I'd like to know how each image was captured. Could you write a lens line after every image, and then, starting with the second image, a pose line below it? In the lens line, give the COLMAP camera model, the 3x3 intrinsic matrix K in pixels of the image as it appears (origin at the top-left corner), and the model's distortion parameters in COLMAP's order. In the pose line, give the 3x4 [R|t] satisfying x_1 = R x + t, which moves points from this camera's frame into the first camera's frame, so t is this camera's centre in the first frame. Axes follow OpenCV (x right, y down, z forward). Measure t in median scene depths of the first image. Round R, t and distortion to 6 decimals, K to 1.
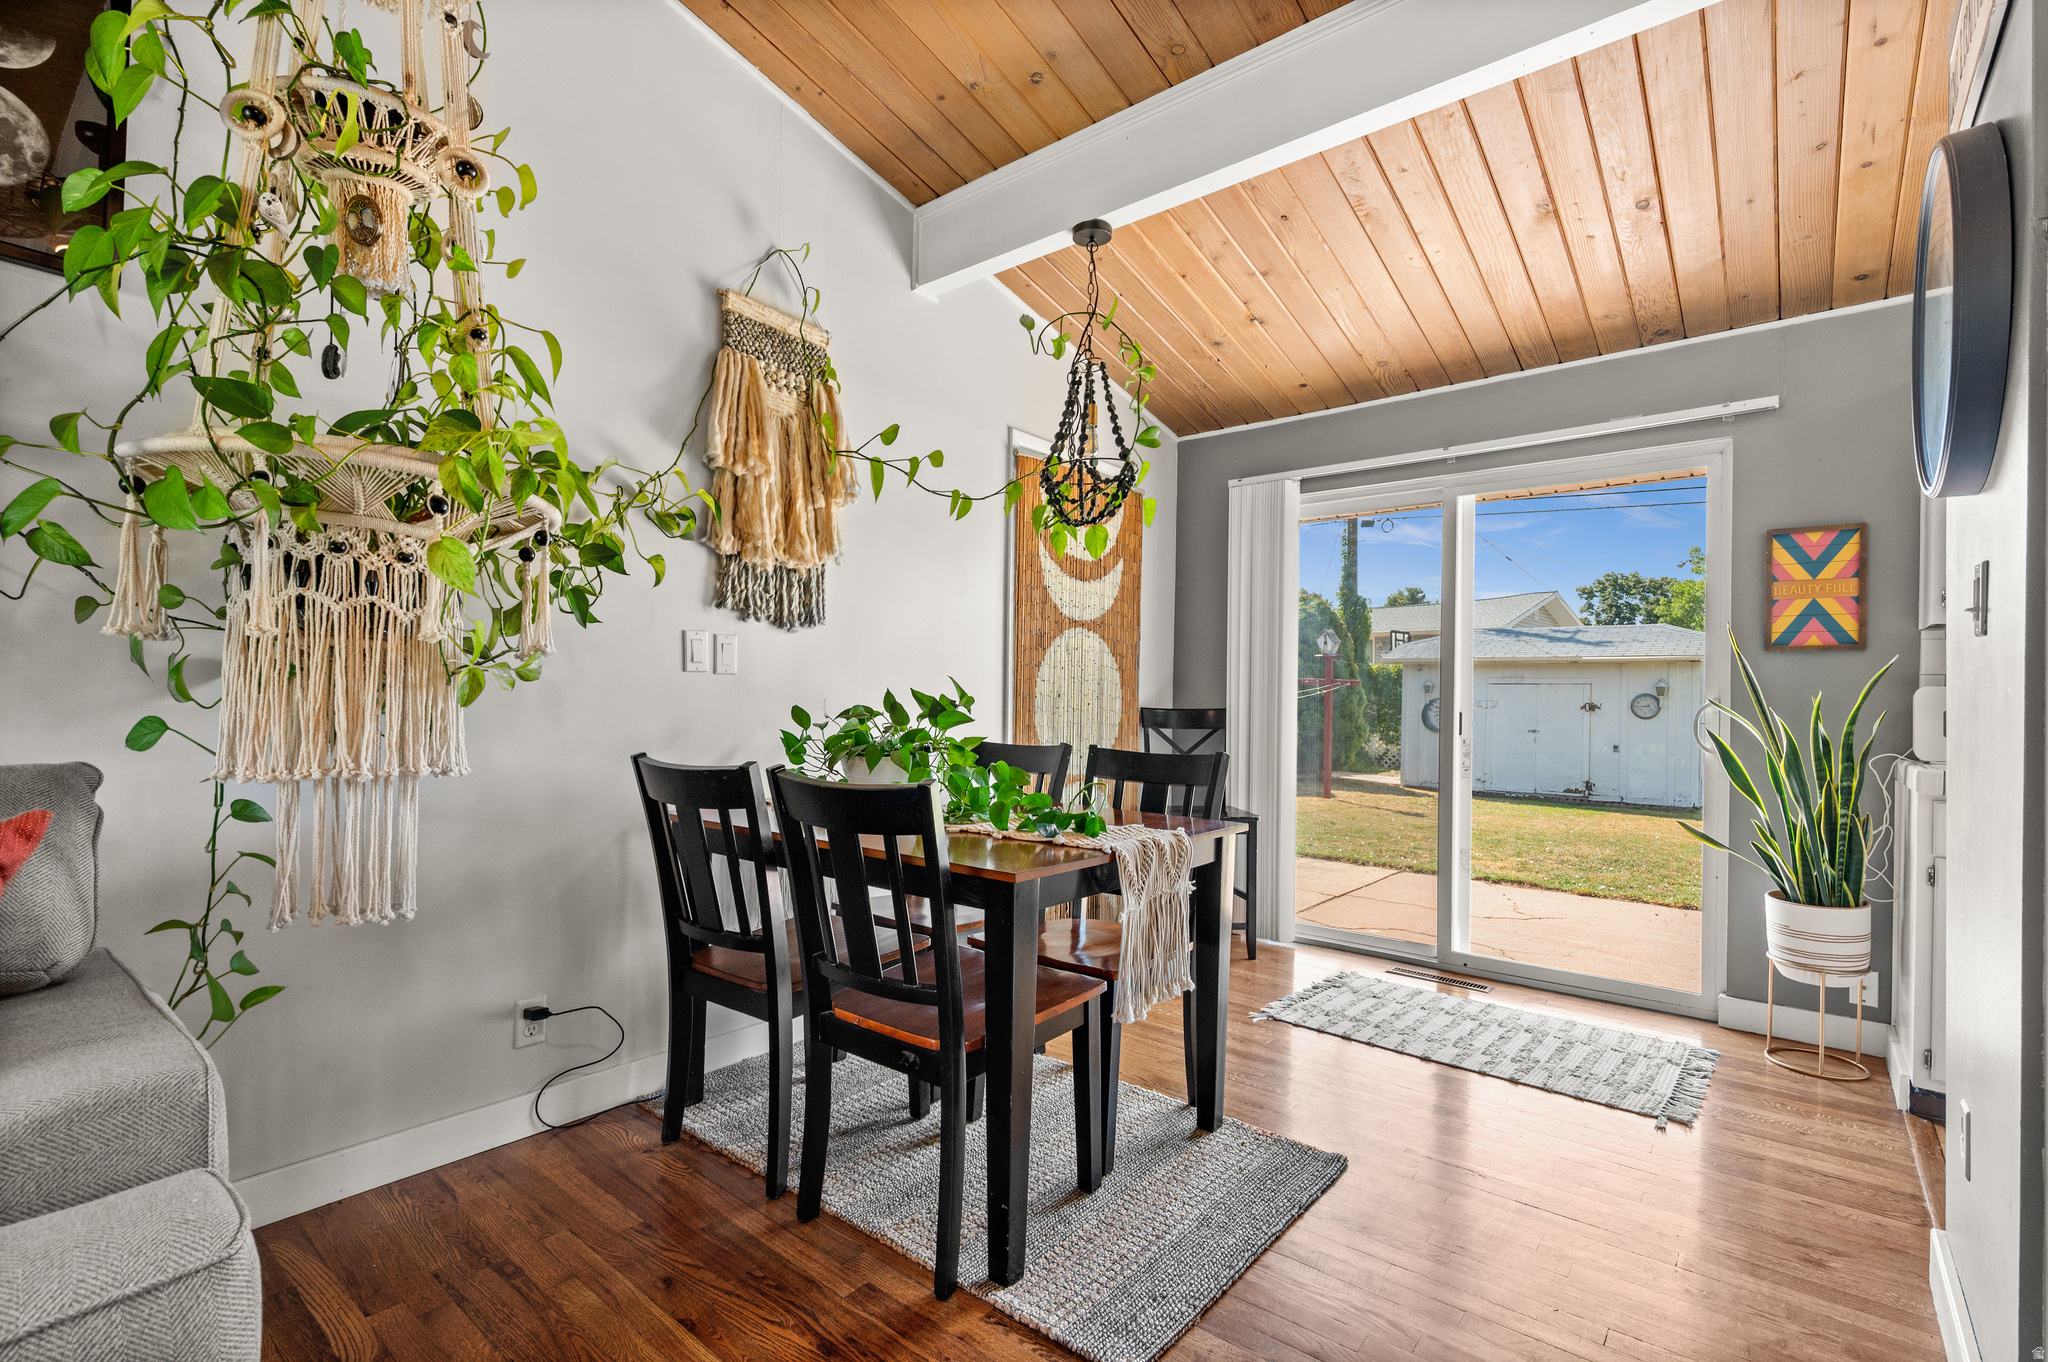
lens RADIAL K [[917.1, 0, 1050.6], [0, 917.1, 692.4], [0, 0, 1]] dist [-0.002402, 0.000258]
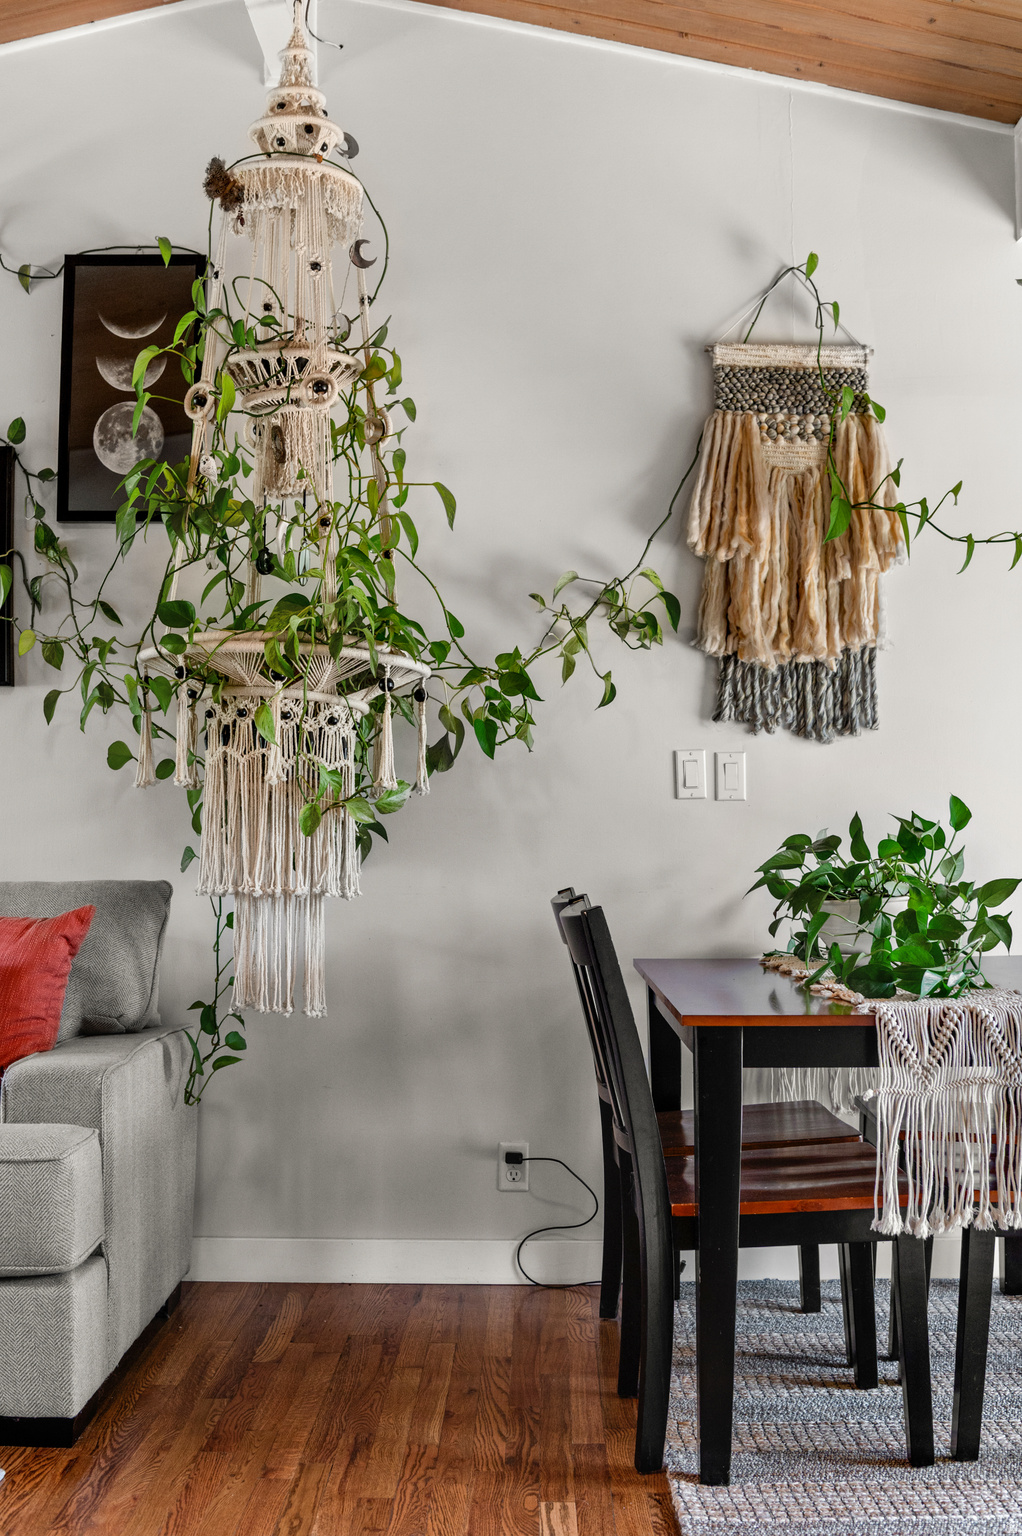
lens RADIAL K [[1654.8, 0, 511.0], [0, 1654.8, 768.0], [0, 0, 1]] dist [-0.067777, 0.003766]
pose [[0.635526, -0.046276, -0.770692, 0.671603], [0.015332, 0.998762, -0.047328, 0.018534], [0.771927, 0.018262, 0.635448, -0.096921]]
